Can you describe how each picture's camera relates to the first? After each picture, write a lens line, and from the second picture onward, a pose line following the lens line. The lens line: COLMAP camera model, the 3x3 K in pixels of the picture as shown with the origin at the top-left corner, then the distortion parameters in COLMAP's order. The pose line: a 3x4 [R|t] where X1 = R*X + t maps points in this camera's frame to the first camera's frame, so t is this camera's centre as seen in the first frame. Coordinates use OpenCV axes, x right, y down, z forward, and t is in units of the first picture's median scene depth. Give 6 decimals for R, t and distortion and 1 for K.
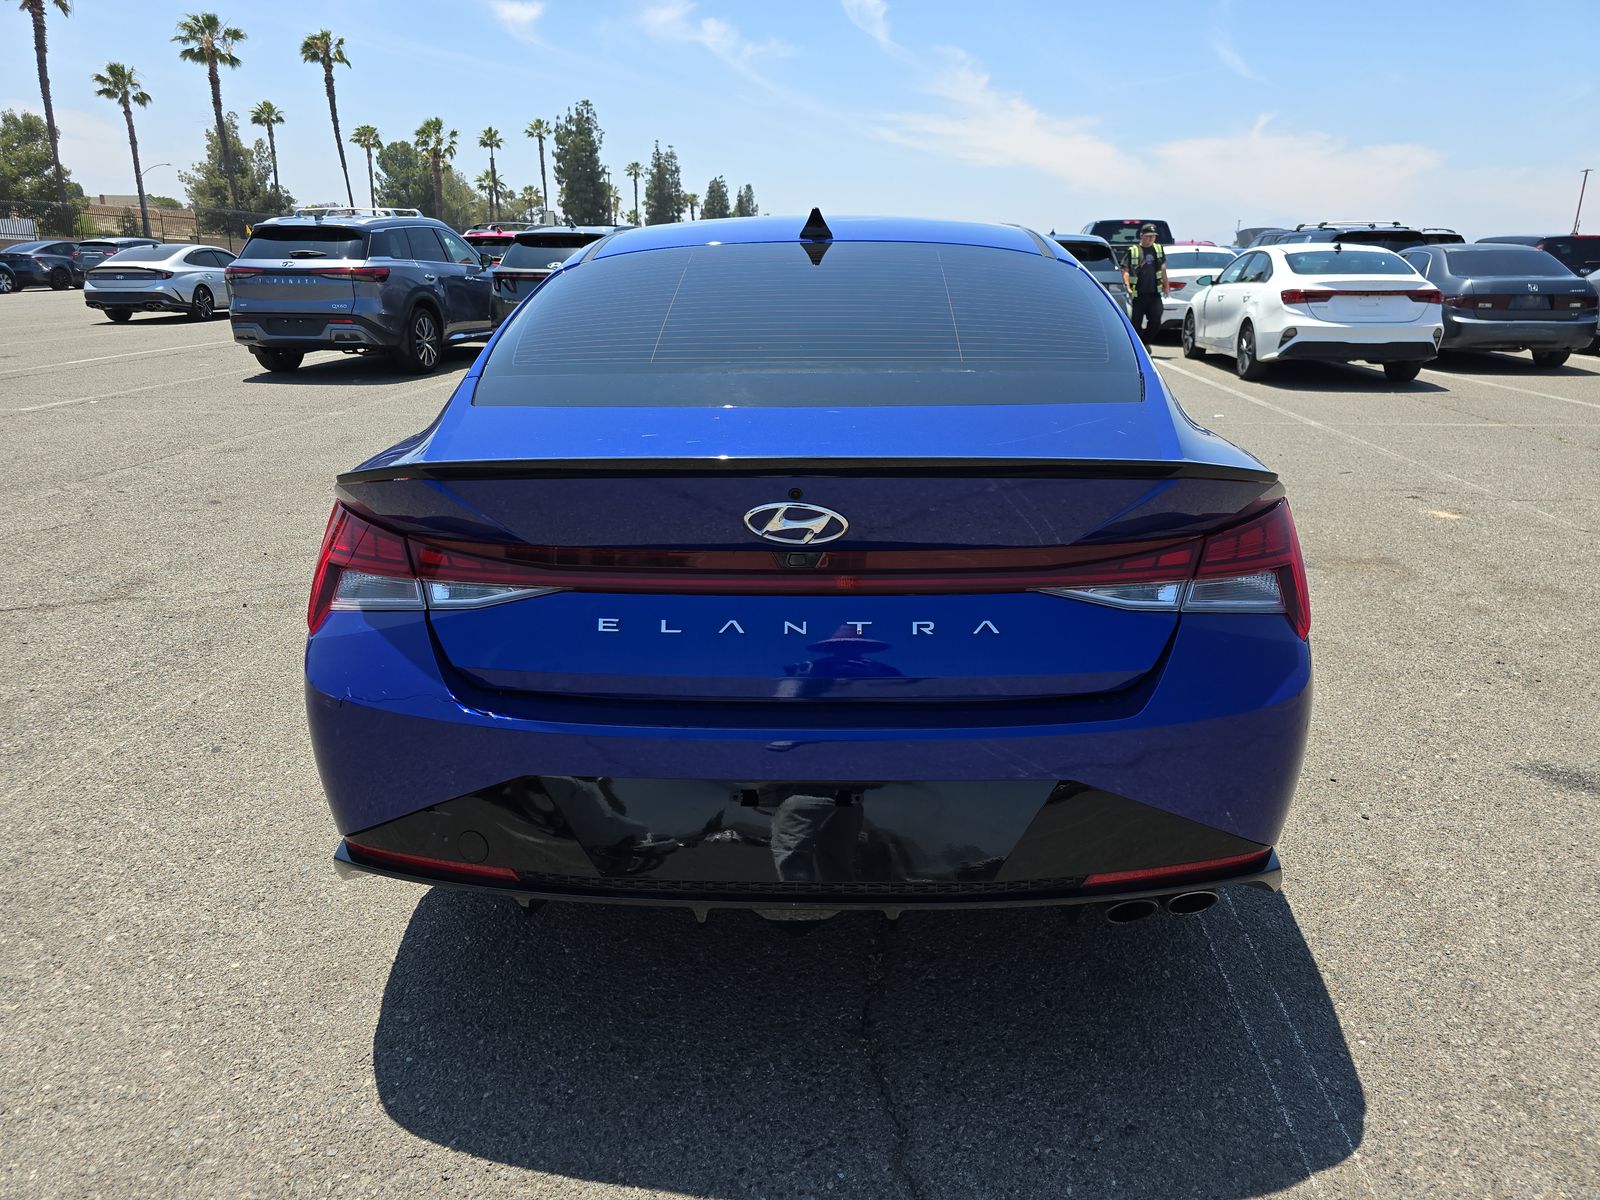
lens RADIAL K [[1081.2, 0, 788.0], [0, 1081.2, 608.3], [0, 0, 1]] dist [0.026331, -0.025001]
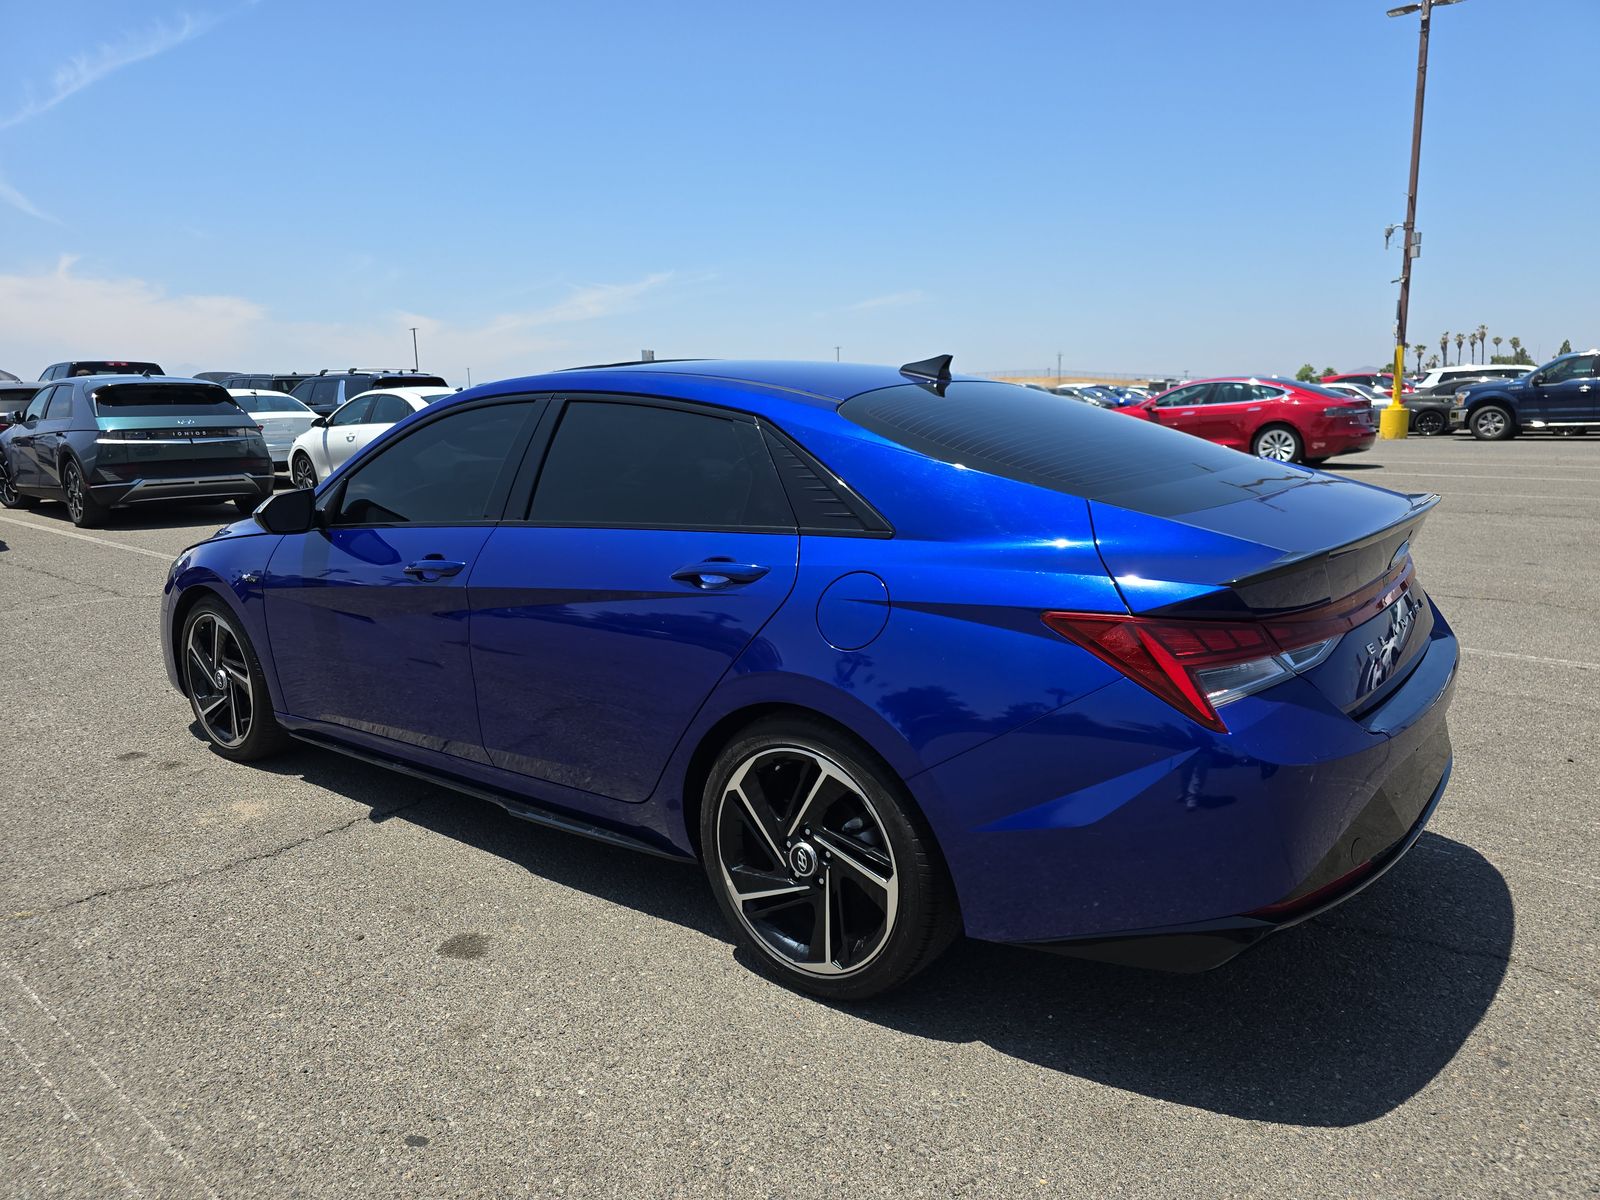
lens RADIAL K [[1081.2, 0, 803.0], [0, 1081.2, 600.1], [0, 0, 1]] dist [0.026331, -0.025001]
pose [[0.572939, -0.150100, 0.805736, -1.460454], [0.253591, 0.967311, -0.000123, -0.197992], [-0.779379, 0.204398, 0.592275, 0.634142]]
